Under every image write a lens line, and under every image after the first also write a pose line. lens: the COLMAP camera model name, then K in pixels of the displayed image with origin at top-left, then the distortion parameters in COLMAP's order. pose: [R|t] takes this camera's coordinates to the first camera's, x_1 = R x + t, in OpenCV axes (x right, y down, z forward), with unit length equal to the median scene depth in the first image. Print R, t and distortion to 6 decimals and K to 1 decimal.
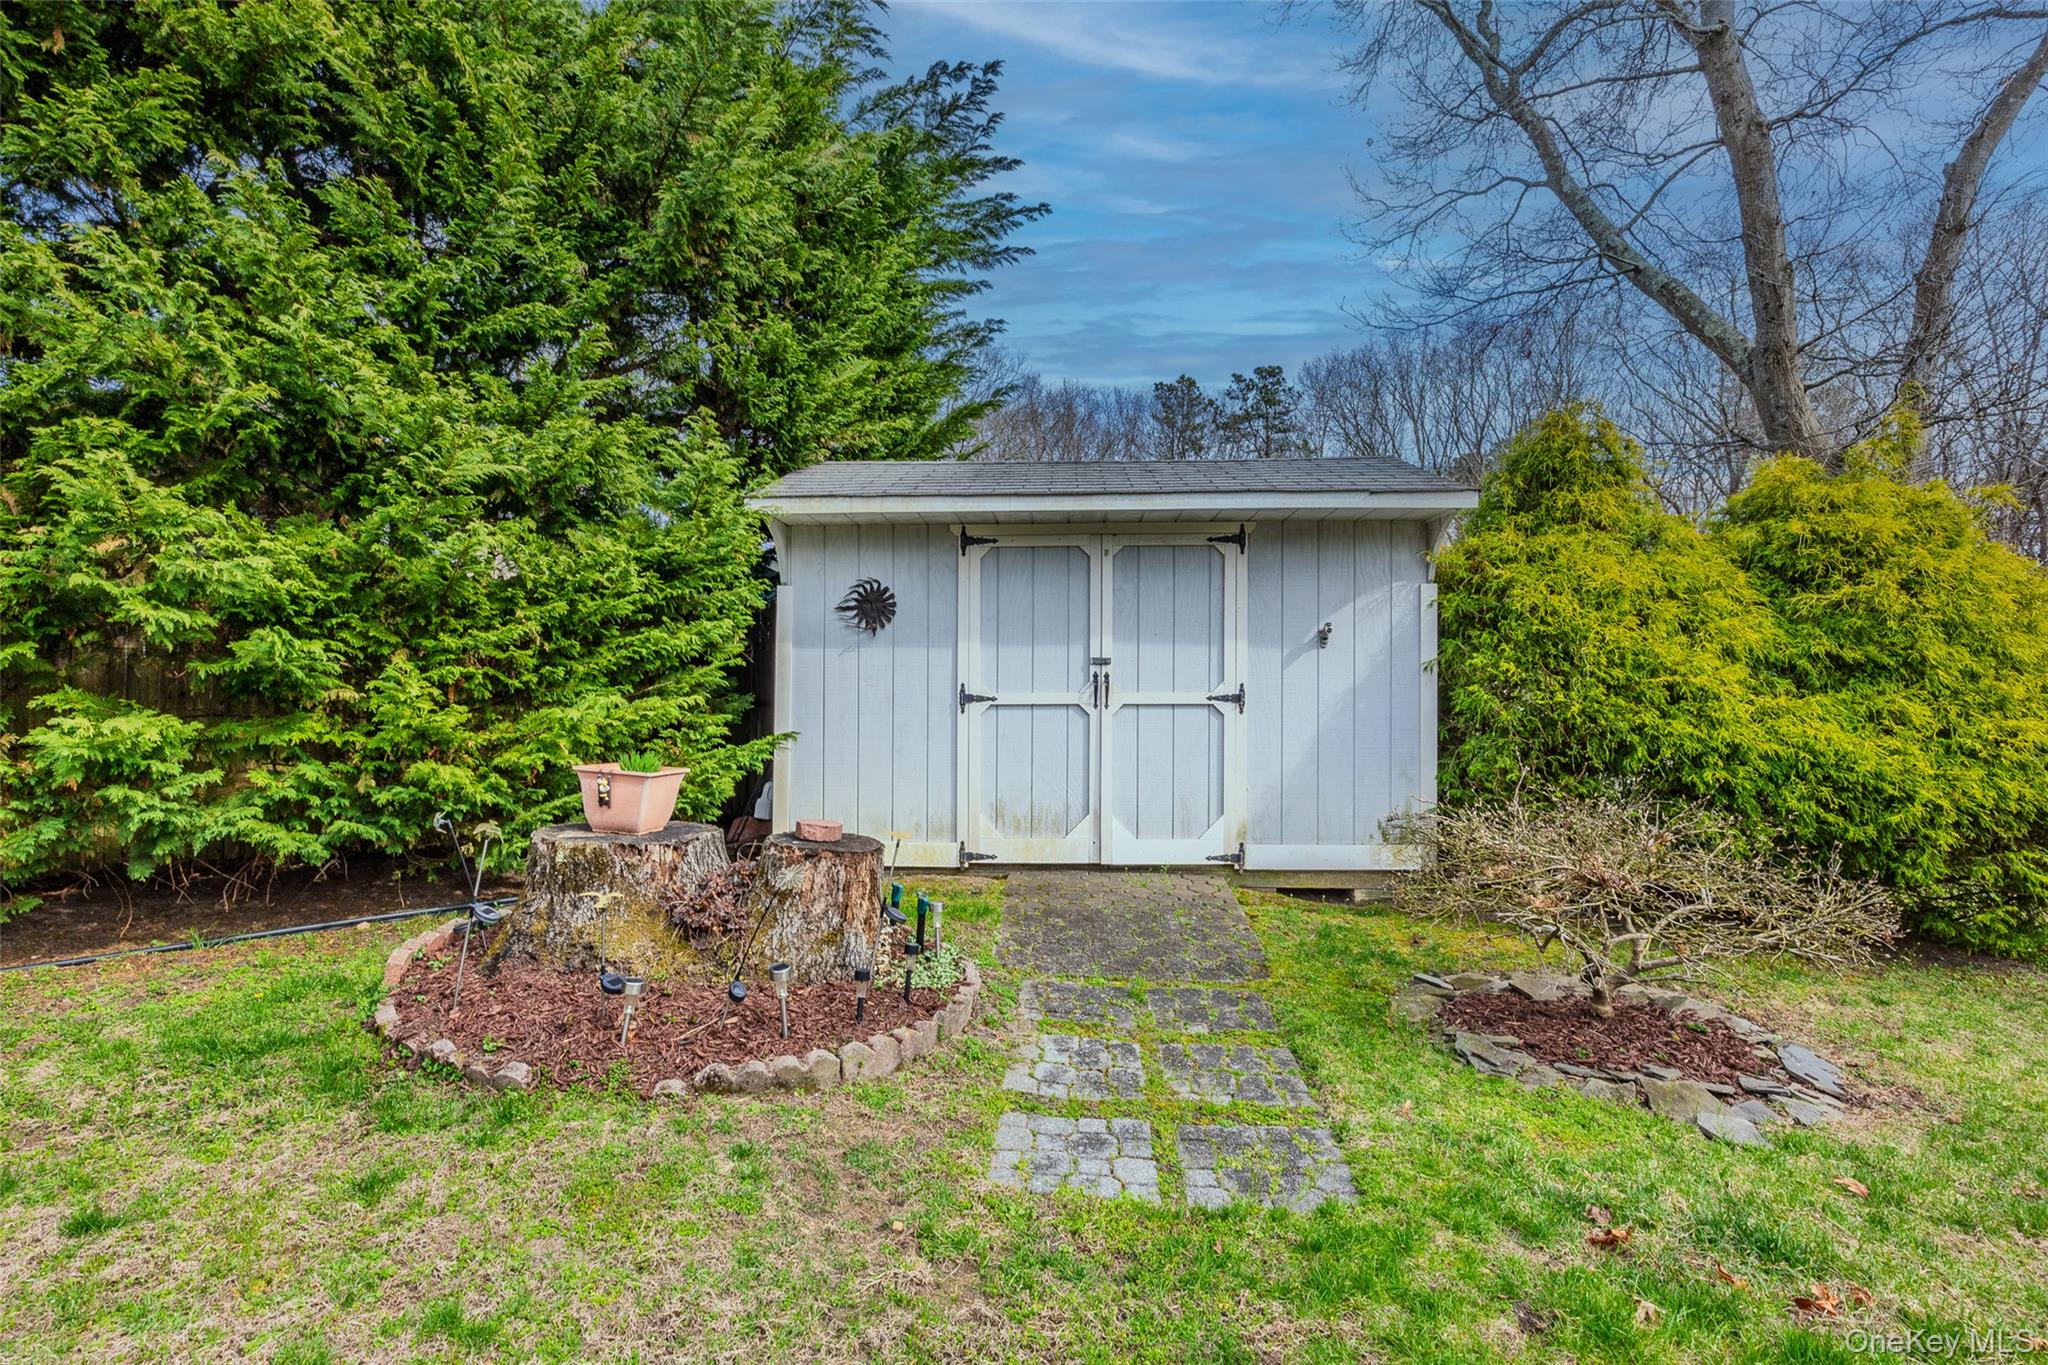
lens RADIAL K [[969.0, 0, 1023.2], [0, 969.0, 683.6], [0, 0, 1]] dist [-0.002381, -0.002377]
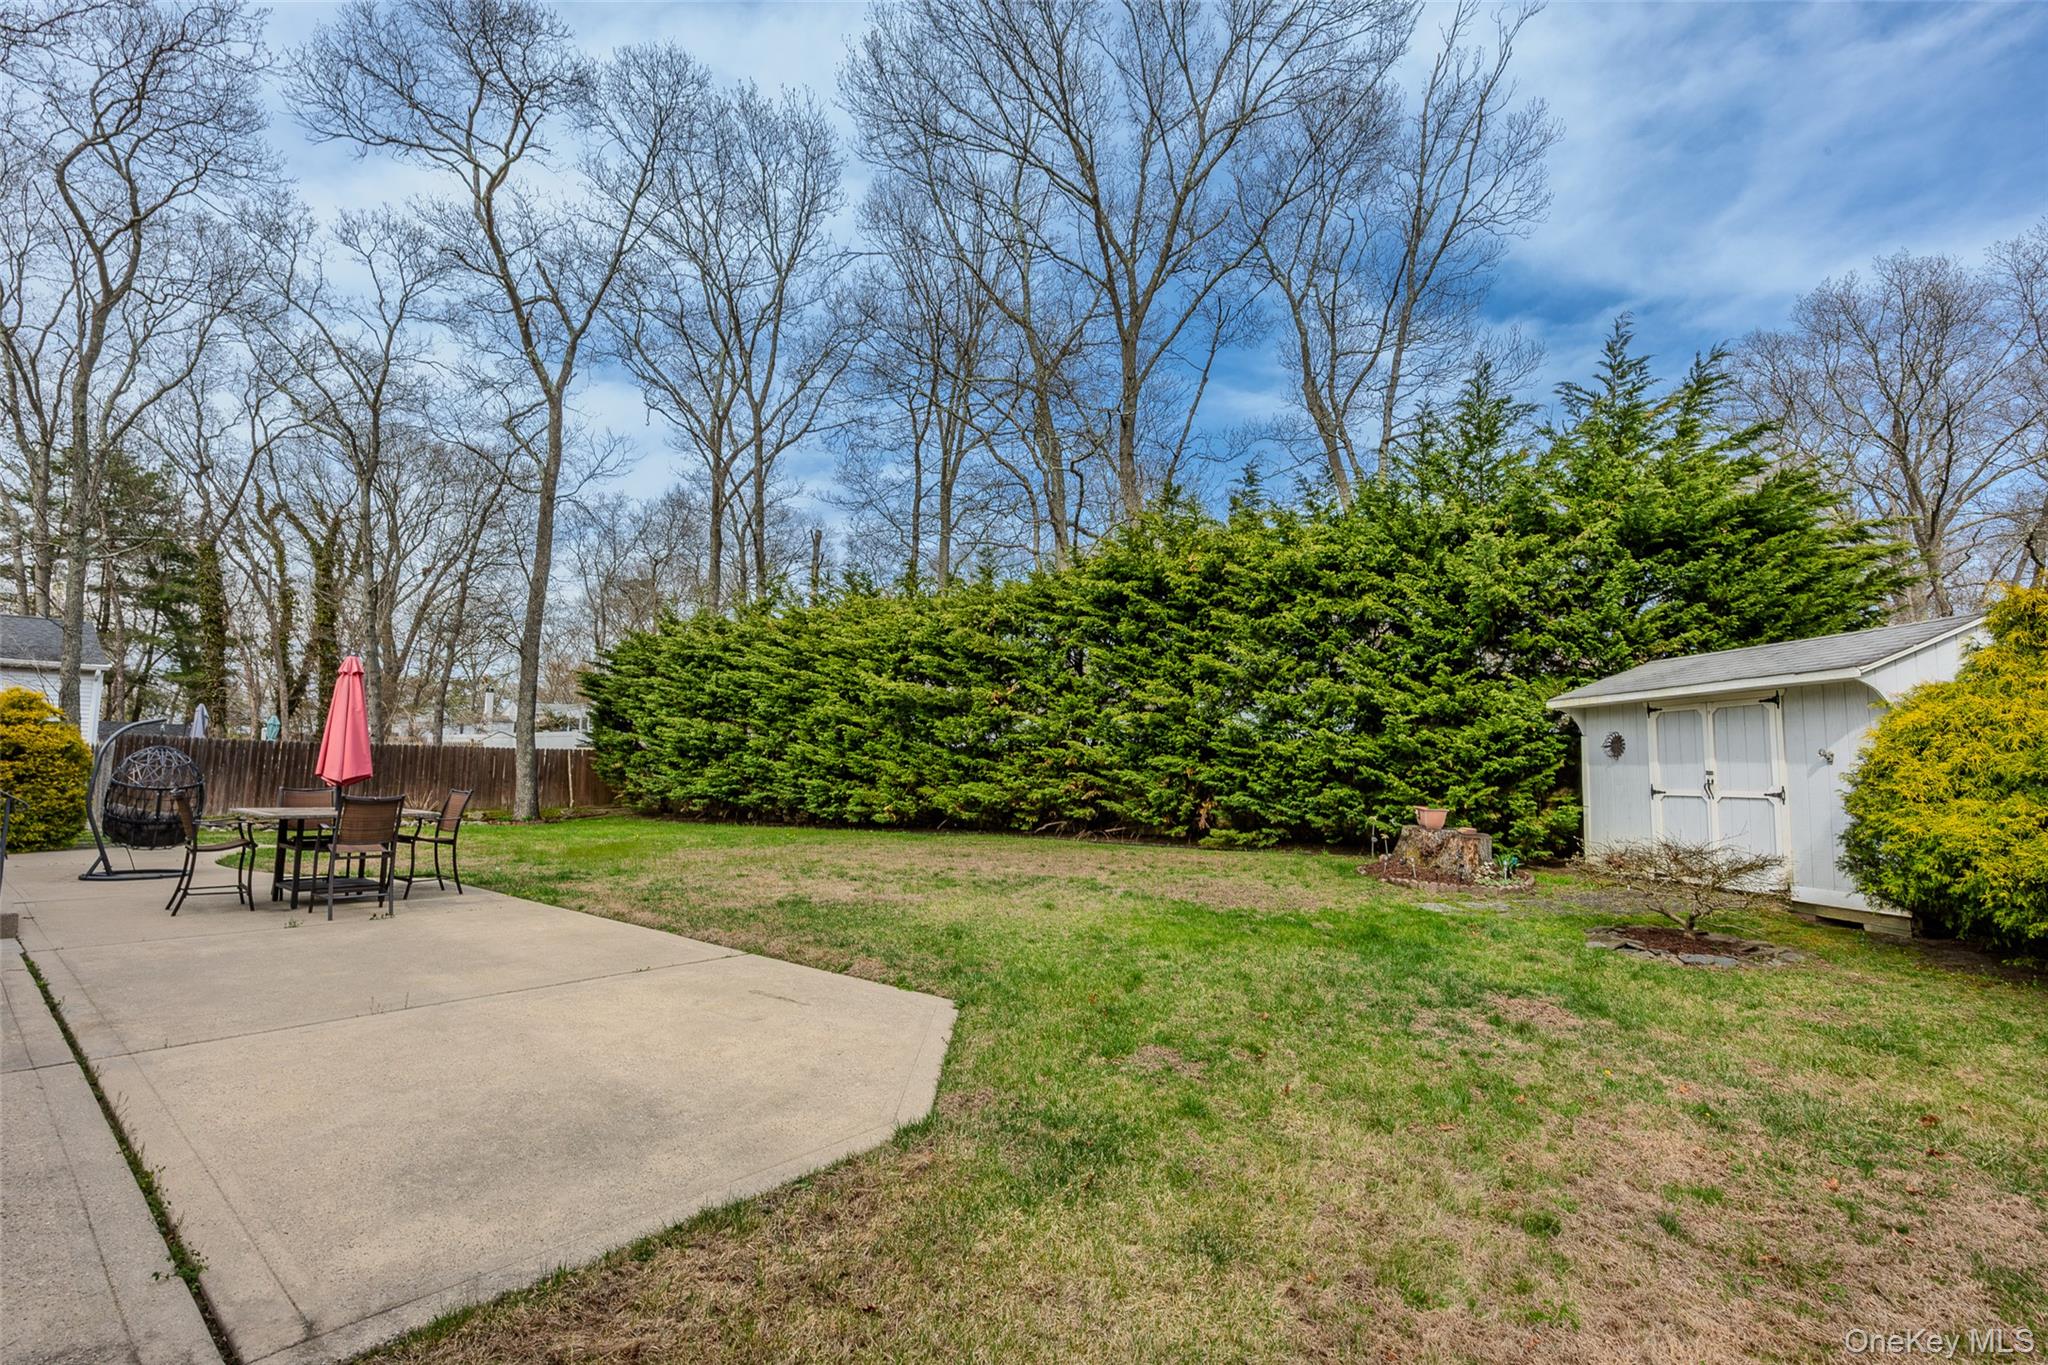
lens RADIAL K [[854.4, 0, 1039.5], [0, 854.4, 689.0], [0, 0, 1]] dist [-0.011050, 0.000824]
pose [[0.165452, -0.095578, -0.981575, 1.458491], [-0.008905, 0.995107, -0.098397, -0.011994], [0.986178, 0.025021, 0.163791, -0.503974]]
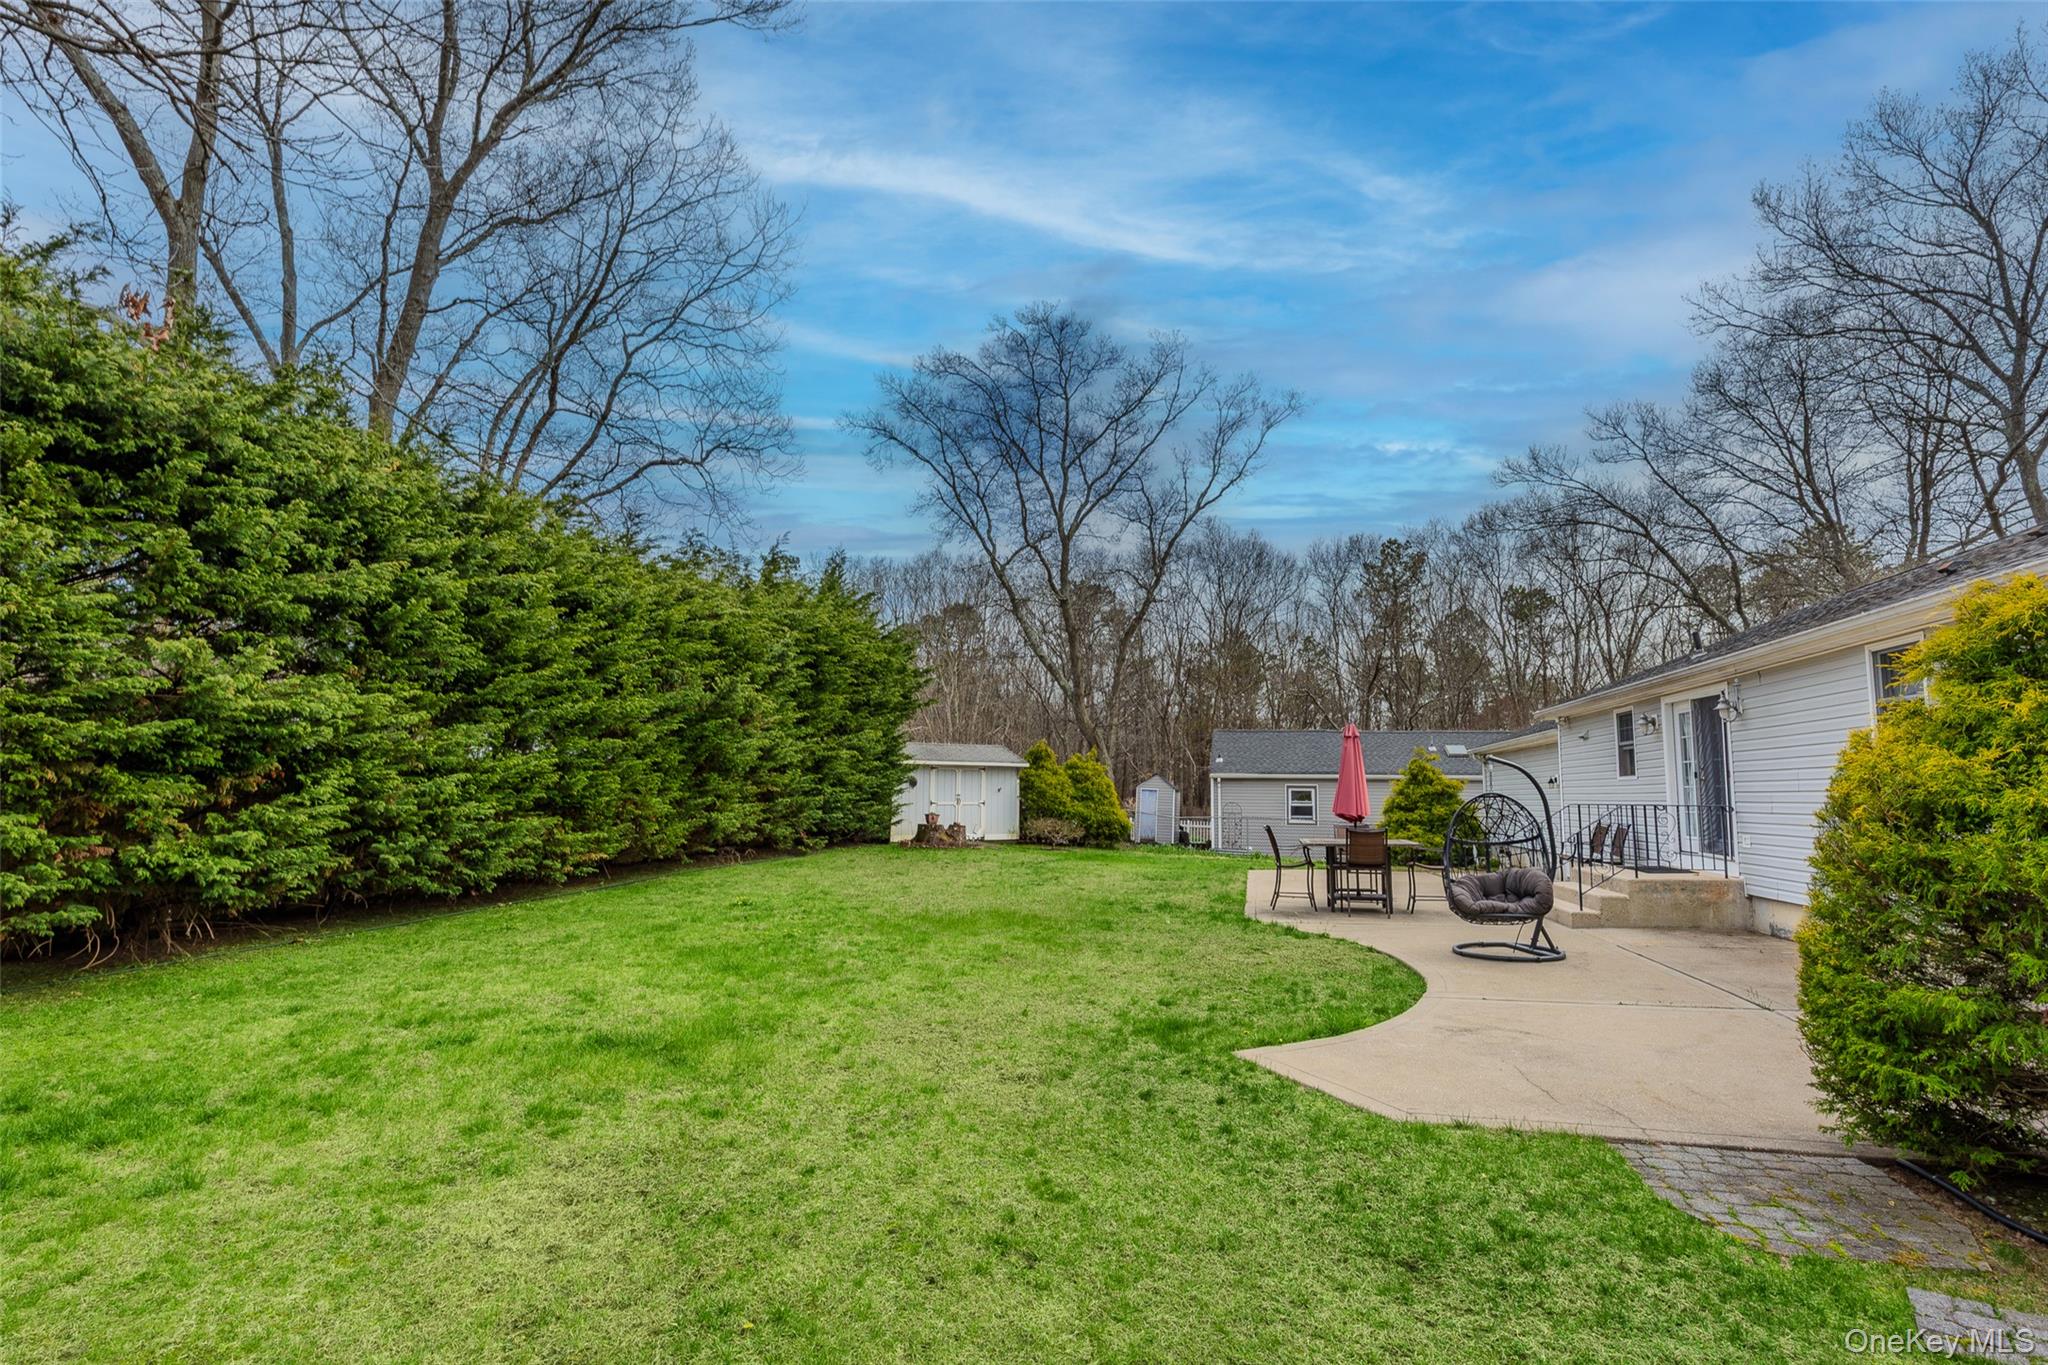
lens RADIAL K [[969.0, 0, 1032.7], [0, 969.0, 697.3], [0, 0, 1]] dist [-0.002381, -0.002377]
pose [[0.831536, 0.061020, 0.552110, -2.238368], [-0.009482, 0.995362, -0.095729, -0.048425], [-0.555391, 0.074367, 0.828258, -3.114573]]
